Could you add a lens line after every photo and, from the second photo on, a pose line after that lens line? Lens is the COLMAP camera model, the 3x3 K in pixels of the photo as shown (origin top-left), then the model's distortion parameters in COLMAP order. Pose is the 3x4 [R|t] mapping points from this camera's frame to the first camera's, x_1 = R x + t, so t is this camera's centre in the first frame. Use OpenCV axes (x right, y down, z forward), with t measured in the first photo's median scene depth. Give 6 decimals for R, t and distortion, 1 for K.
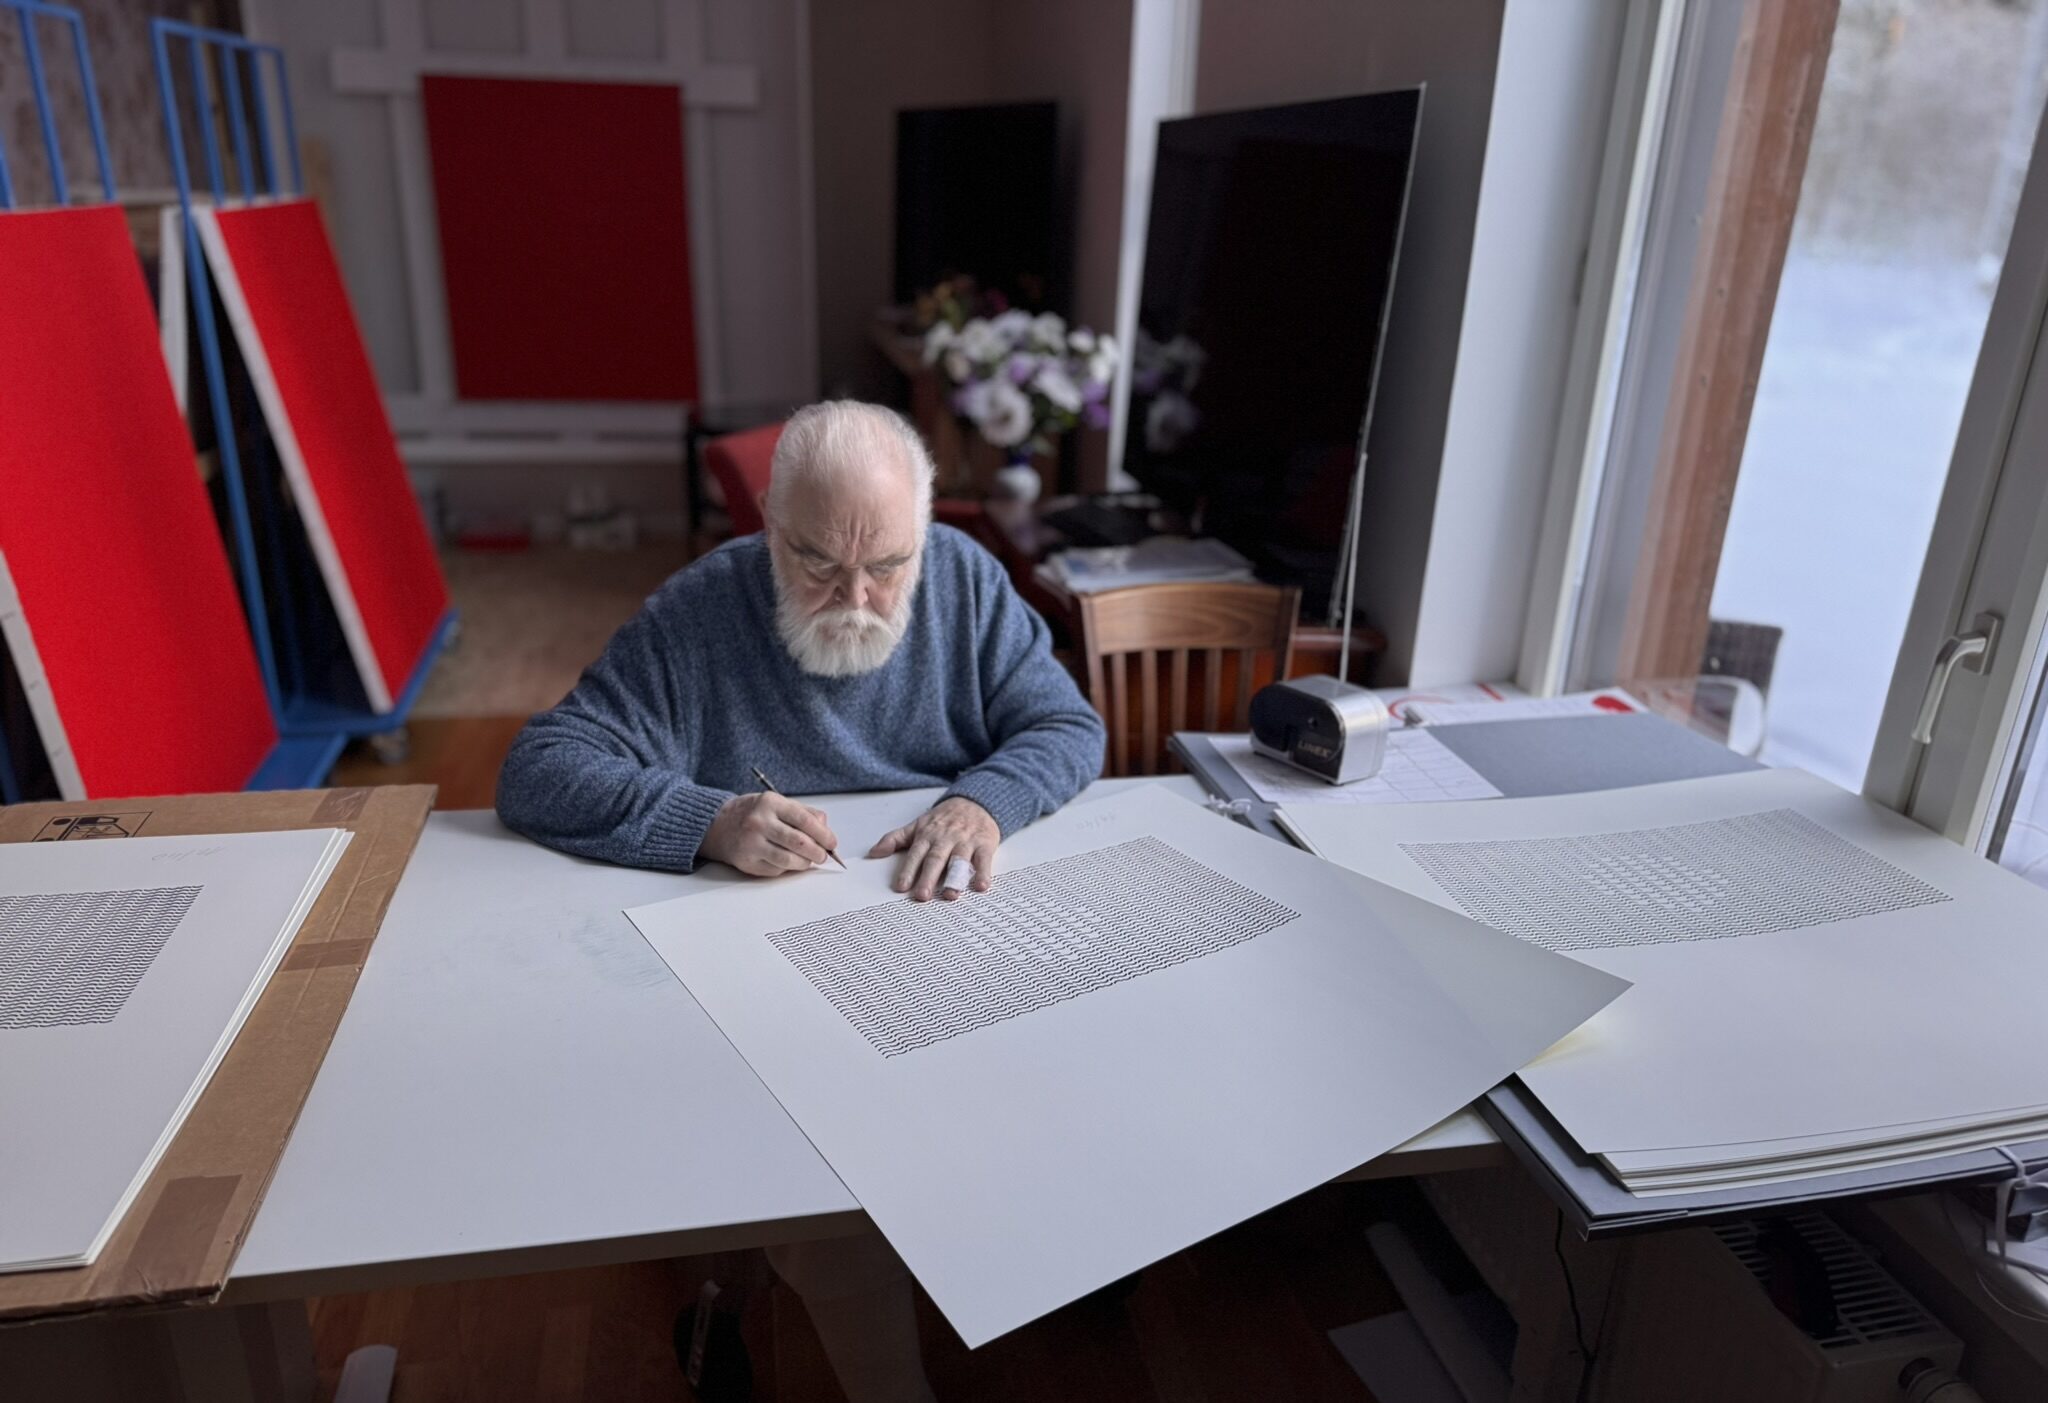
lens RADIAL K [[1439.1, 0, 1017.6], [0, 1439.1, 772.1], [0, 0, 1]] dist [0.017868, -0.020717]
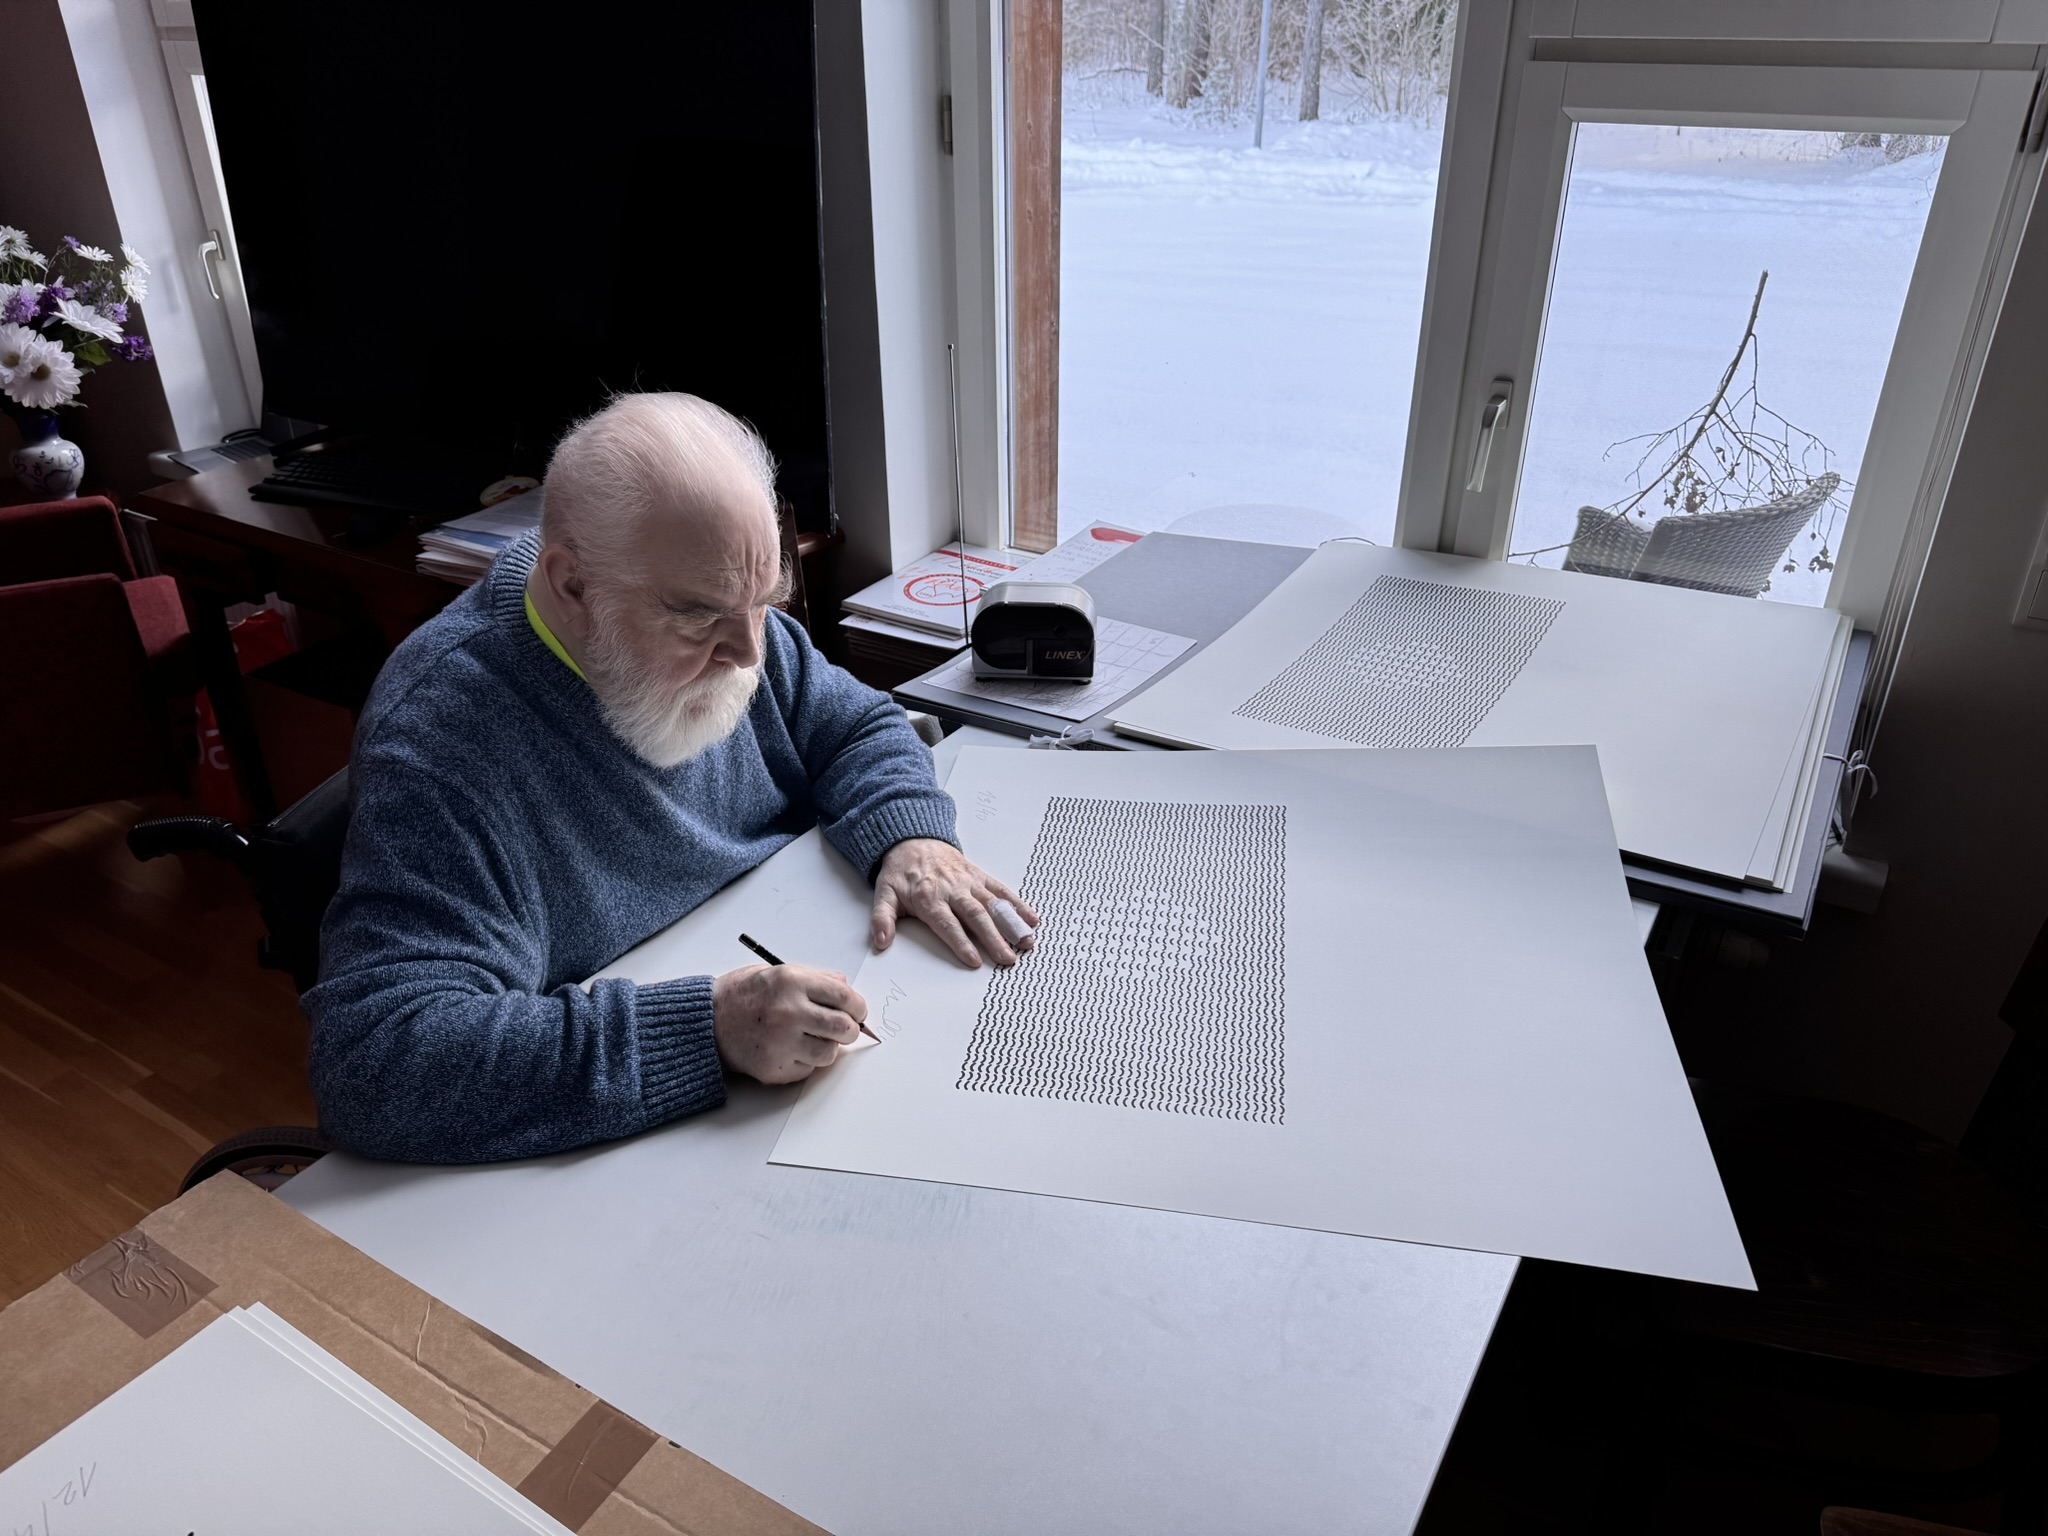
lens RADIAL K [[1453.9, 0, 1053.7], [0, 1453.9, 788.2], [0, 0, 1]] dist [0.015570, -0.026556]
pose [[0.666024, -0.372441, 0.646297, -0.353549], [0.295148, 0.927301, 0.230218, -0.122434], [-0.685055, 0.037423, 0.727530, 0.229240]]
